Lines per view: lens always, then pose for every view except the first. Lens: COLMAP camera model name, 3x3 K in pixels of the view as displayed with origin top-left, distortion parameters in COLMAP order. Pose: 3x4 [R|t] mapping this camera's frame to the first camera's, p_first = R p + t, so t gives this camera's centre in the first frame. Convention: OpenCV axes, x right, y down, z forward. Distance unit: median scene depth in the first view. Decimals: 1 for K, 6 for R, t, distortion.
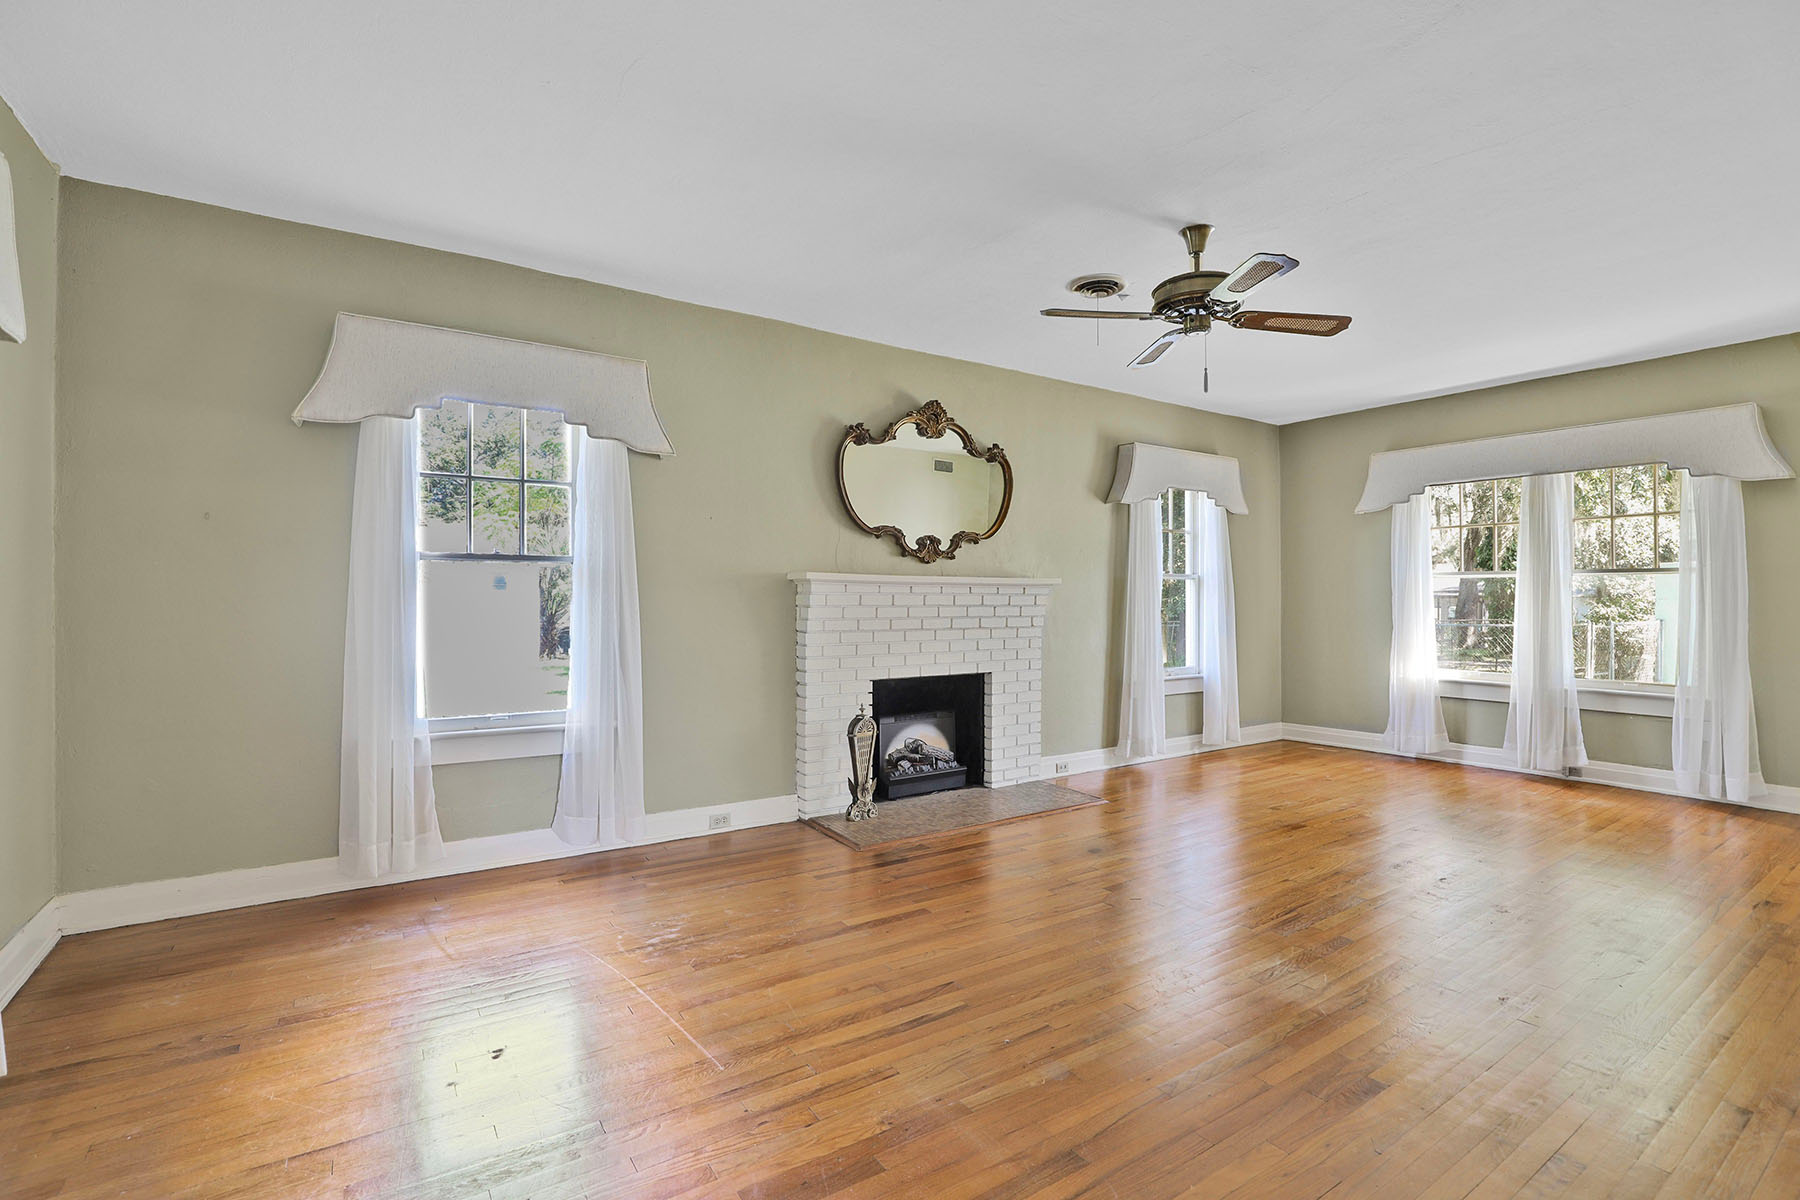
lens RADIAL K [[834.0, 0, 892.3], [0, 834.0, 602.9], [0, 0, 1]] dist [-0.029462, -0.000136]
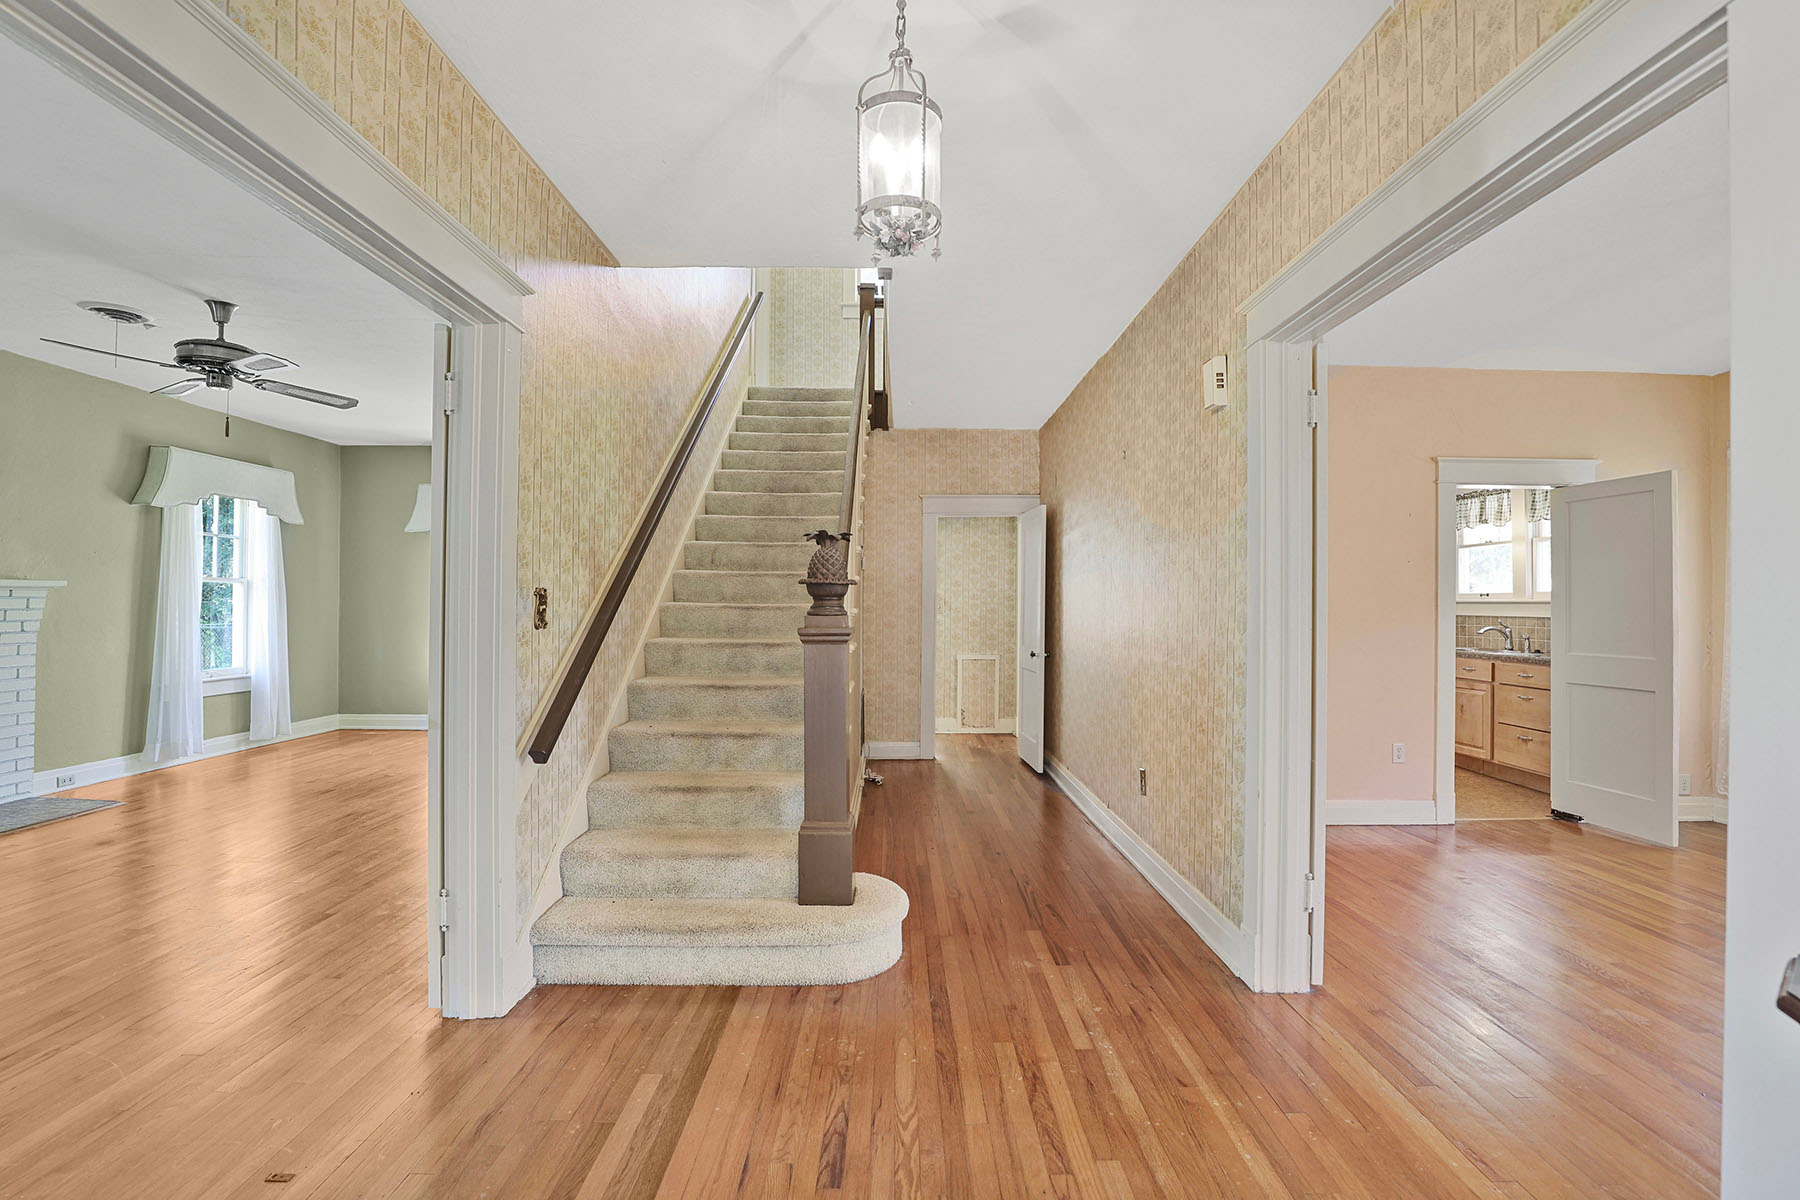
lens RADIAL K [[837.0, 0, 902.3], [0, 837.0, 598.6], [0, 0, 1]] dist [-0.029889, 0.008030]
pose [[0.548090, 0.011762, 0.836337, -0.058122], [-0.007736, 0.999930, -0.008993, -0.007911], [-0.836384, -0.001541, 0.548142, -0.325788]]
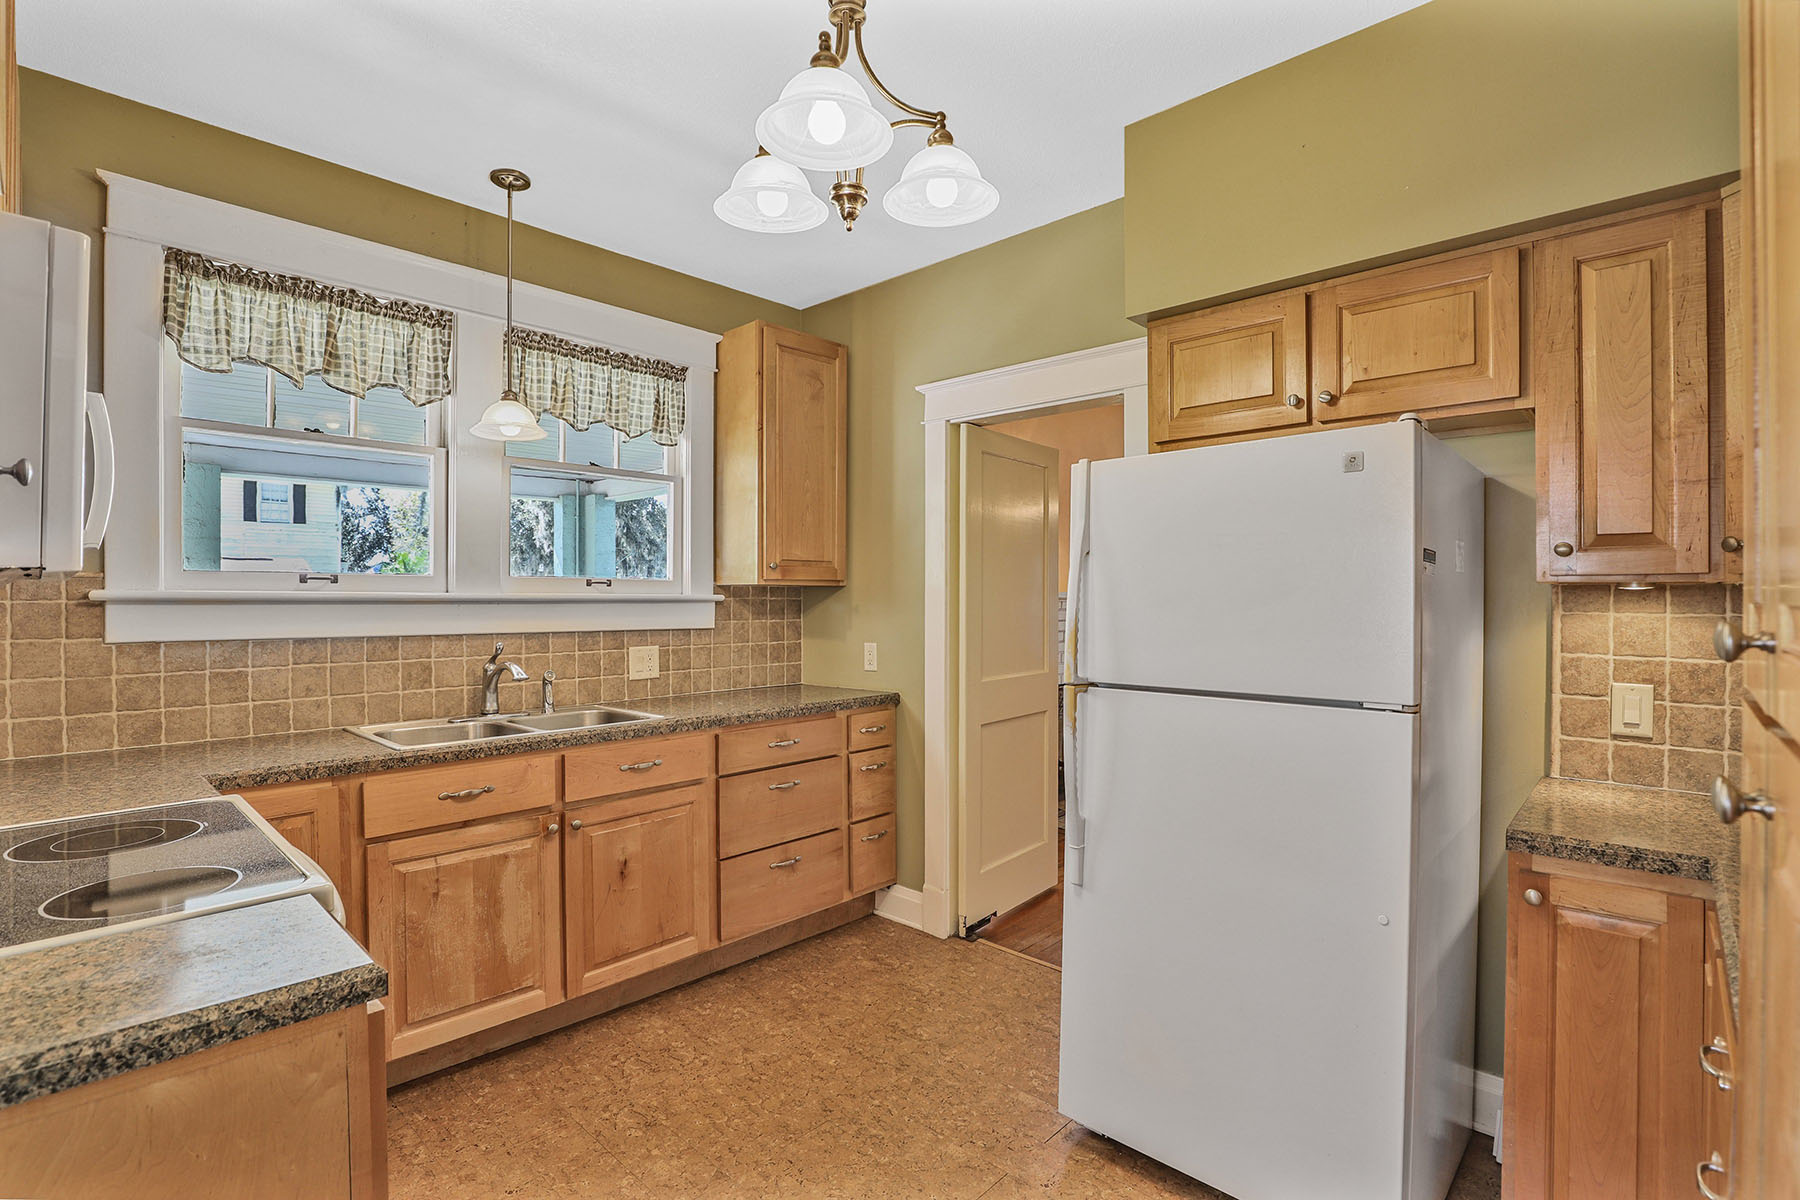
lens RADIAL K [[859.1, 0, 917.4], [0, 859.1, 604.3], [0, 0, 1]] dist [-0.023029, 0.000289]
pose [[-0.969634, -0.001052, -0.244558, 1.557494], [-0.004560, 0.999895, 0.013776, -0.030062], [0.244517, 0.014473, -0.969537, 0.250156]]
